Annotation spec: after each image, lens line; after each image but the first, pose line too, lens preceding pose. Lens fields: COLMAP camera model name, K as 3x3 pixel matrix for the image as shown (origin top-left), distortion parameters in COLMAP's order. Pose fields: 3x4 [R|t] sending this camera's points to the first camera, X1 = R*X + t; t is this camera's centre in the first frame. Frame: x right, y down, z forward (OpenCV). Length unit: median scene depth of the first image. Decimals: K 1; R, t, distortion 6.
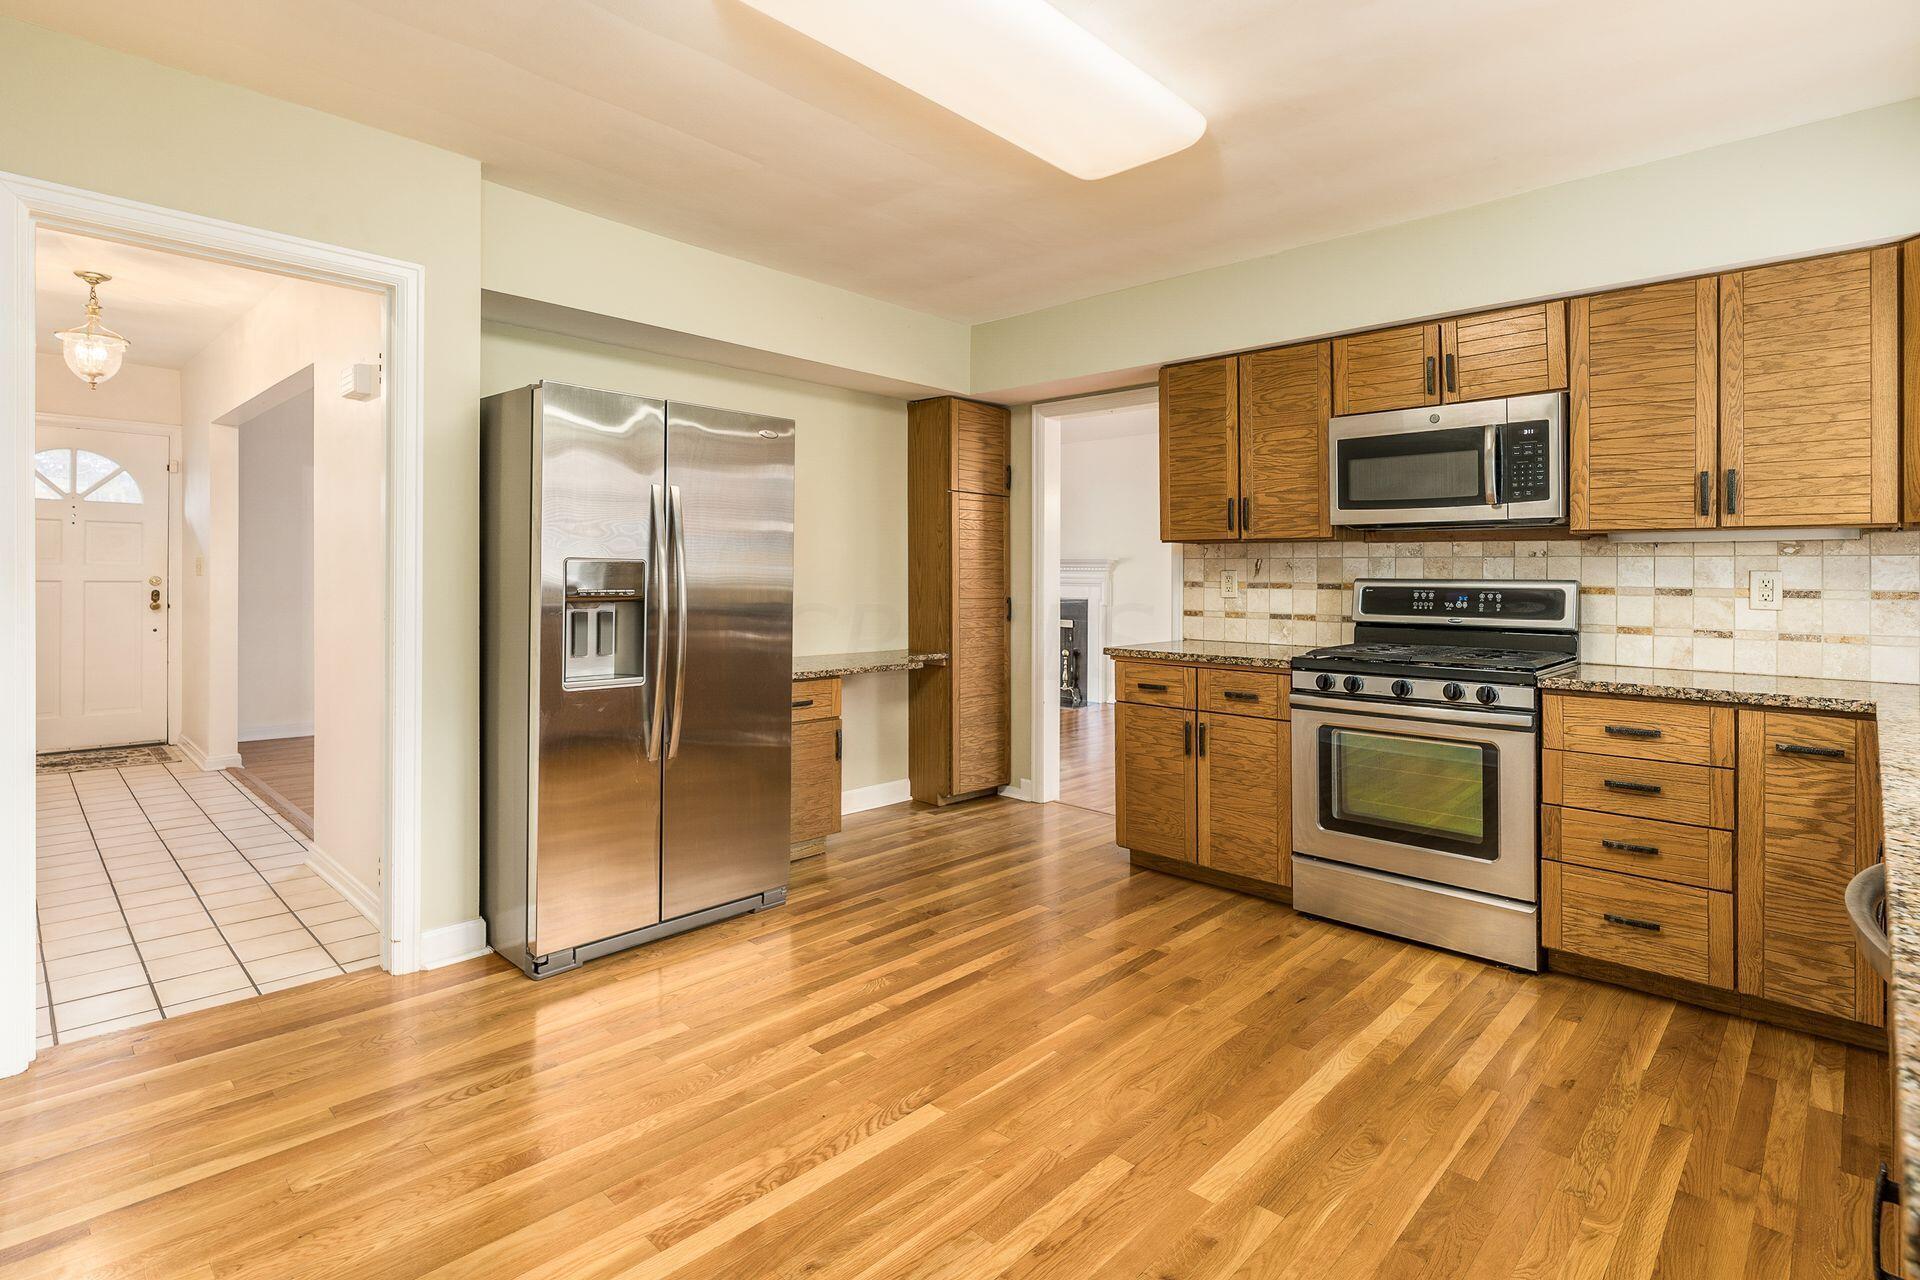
lens RADIAL K [[903.4, 0, 986.3], [0, 903.4, 556.2], [0, 0, 1]] dist [-0.005475, -0.000204]
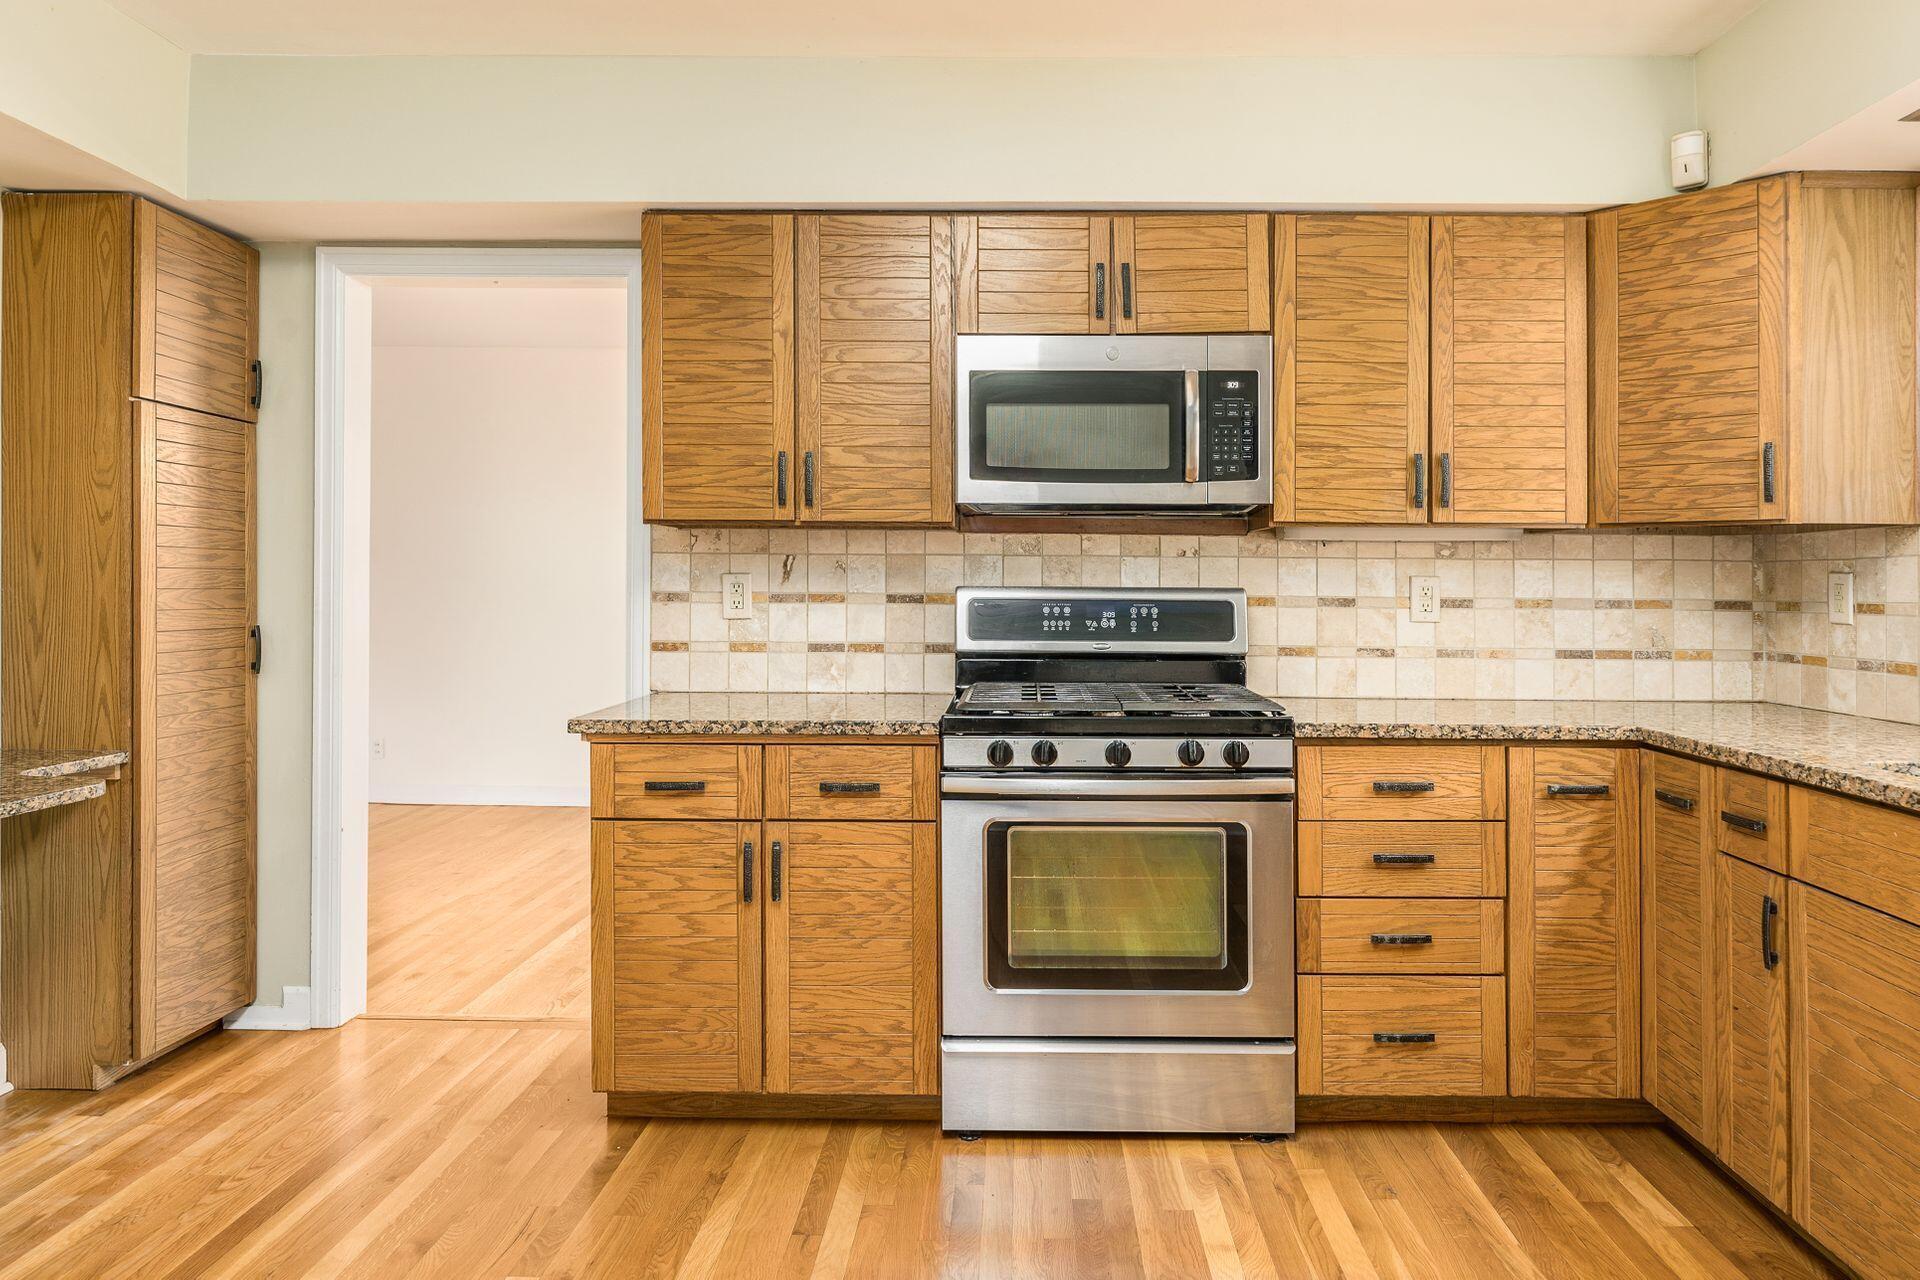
lens RADIAL K [[1231.3, 0, 984.8], [0, 1231.3, 552.7], [0, 0, 1]] dist [-0.001286, -0.001203]
pose [[0.749922, 0.014610, 0.661365, -0.206359], [-0.013991, 0.999883, -0.006225, 0.006751], [-0.661379, -0.004585, 0.750038, 0.385449]]
